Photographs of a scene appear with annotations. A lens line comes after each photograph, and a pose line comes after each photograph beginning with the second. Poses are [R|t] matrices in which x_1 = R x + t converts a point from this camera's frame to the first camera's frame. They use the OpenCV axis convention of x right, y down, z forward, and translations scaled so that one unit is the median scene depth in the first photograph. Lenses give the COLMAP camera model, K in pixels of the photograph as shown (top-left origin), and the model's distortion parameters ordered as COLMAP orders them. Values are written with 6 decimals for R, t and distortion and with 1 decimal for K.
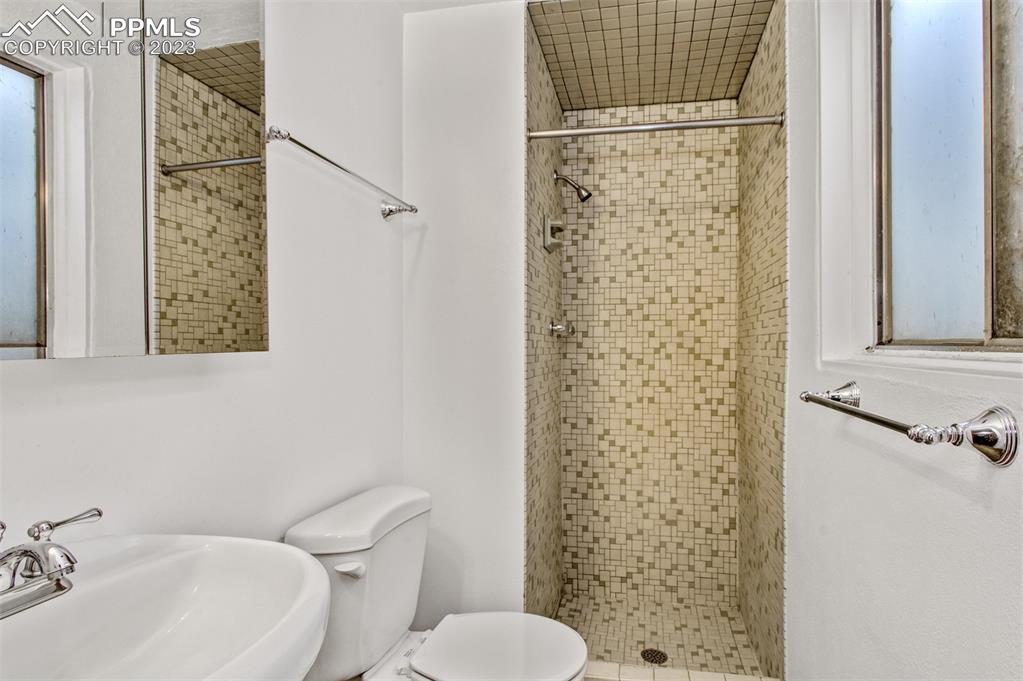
lens RADIAL K [[539.5, 0, 516.5], [0, 539.5, 341.8], [0, 0, 1]] dist [0.001801, 0.000025]
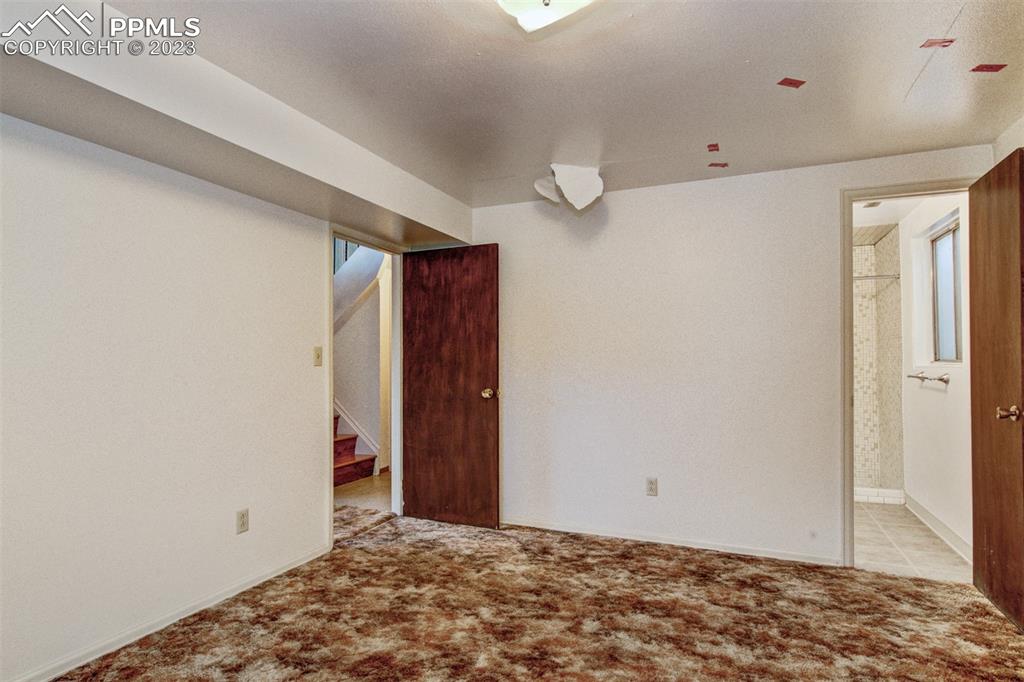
lens RADIAL K [[540.1, 0, 507.3], [0, 540.1, 345.6], [0, 0, 1]] dist [0.001801, 0.000025]
pose [[0.985377, -0.011419, -0.170005, -0.654748], [0.008004, 0.999752, -0.020759, -0.020243], [0.170200, 0.019095, 0.985225, -1.331306]]
